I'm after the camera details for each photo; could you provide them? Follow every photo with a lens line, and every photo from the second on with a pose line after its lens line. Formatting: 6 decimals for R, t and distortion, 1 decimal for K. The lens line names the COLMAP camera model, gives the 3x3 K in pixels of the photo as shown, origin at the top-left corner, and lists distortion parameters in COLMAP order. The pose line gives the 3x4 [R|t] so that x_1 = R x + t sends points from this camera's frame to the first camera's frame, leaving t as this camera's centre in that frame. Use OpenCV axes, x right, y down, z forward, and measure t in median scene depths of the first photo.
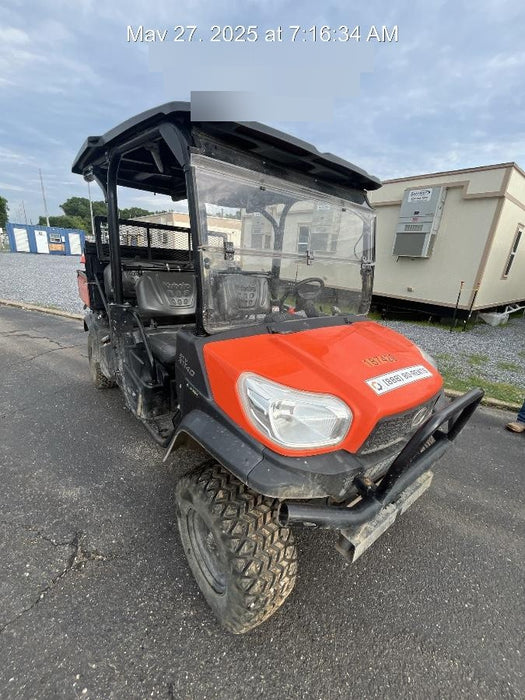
lens RADIAL K [[281.4, 0, 262.5], [0, 281.4, 350.0], [0, 0, 1]] dist [0.007423, 0.000455]
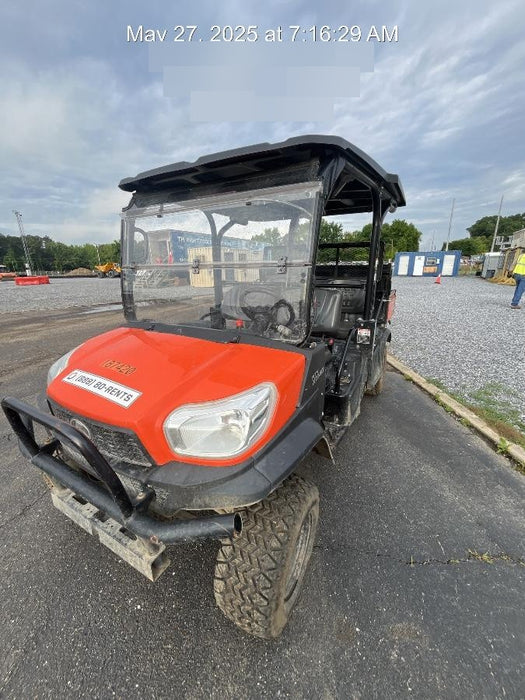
lens RADIAL K [[281.4, 0, 262.5], [0, 281.4, 350.0], [0, 0, 1]] dist [0.007423, 0.000455]
pose [[0.387883, 0.196731, -0.900469, 1.391636], [-0.258654, 0.960932, 0.098524, -0.232371], [0.884672, 0.194694, 0.423614, 0.949724]]
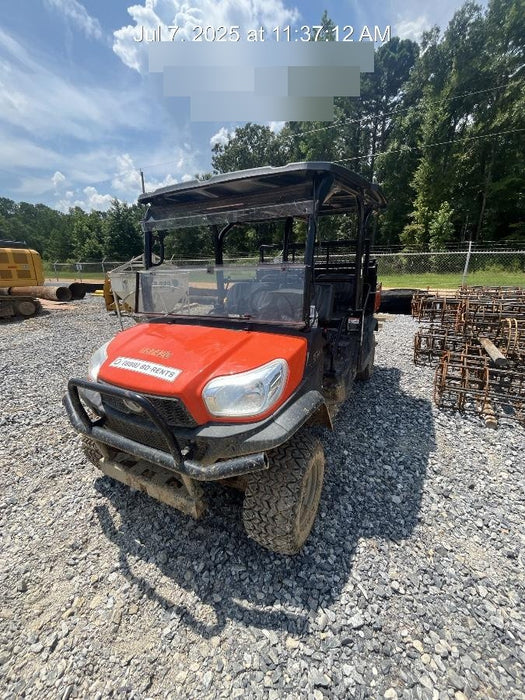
lens RADIAL K [[281.4, 0, 262.5], [0, 281.4, 350.0], [0, 0, 1]] dist [0.007423, 0.000455]
pose [[0.423689, 0.188422, -0.885993, 1.563908], [-0.224506, 0.969450, 0.098811, -0.183784], [0.877545, 0.157046, 0.453047, 0.795253]]
